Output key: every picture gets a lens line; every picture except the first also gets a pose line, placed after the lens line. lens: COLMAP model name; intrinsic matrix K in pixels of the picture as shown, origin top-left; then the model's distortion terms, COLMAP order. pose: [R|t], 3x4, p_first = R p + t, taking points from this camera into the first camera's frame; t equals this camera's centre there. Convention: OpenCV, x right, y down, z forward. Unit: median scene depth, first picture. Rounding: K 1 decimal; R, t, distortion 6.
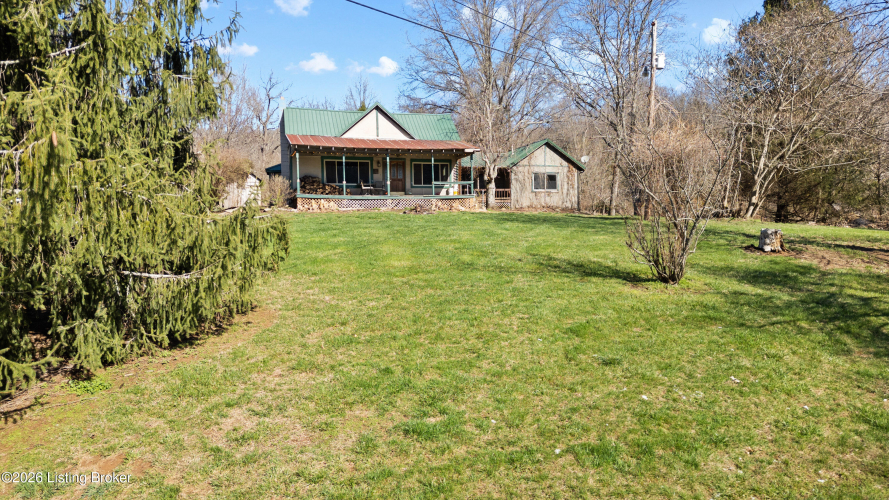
lens RADIAL K [[617.3, 0, 442.5], [0, 617.3, 273.1], [0, 0, 1]] dist [0.030769, -0.006011]
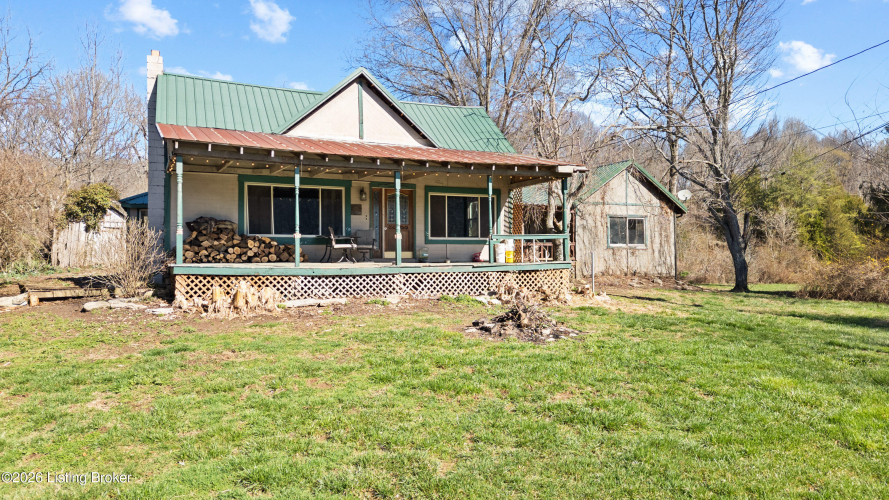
lens RADIAL K [[623.8, 0, 444.5], [0, 623.8, 250.0], [0, 0, 1]] dist [0.009001, -0.000080]
pose [[0.989436, 0.008124, 0.144744, -0.109990], [0.005664, 0.995500, -0.094592, -0.087844], [-0.144861, 0.094412, 0.984937, 0.519505]]
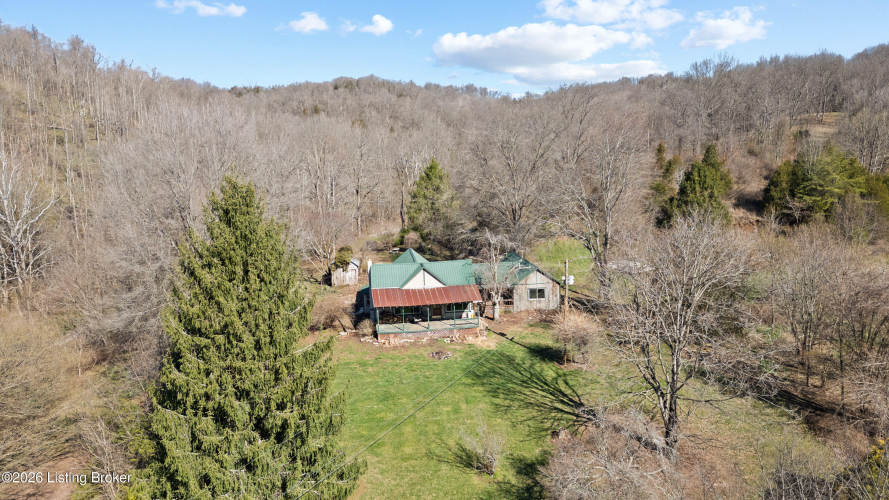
lens RADIAL K [[617.3, 0, 442.5], [0, 617.3, 273.1], [0, 0, 1]] dist [0.030769, -0.006011]
pose [[0.988962, 0.014951, -0.147412, 0.189937], [0.002984, 0.992685, 0.120696, -0.456535], [0.148139, -0.119803, 0.981683, -0.636684]]
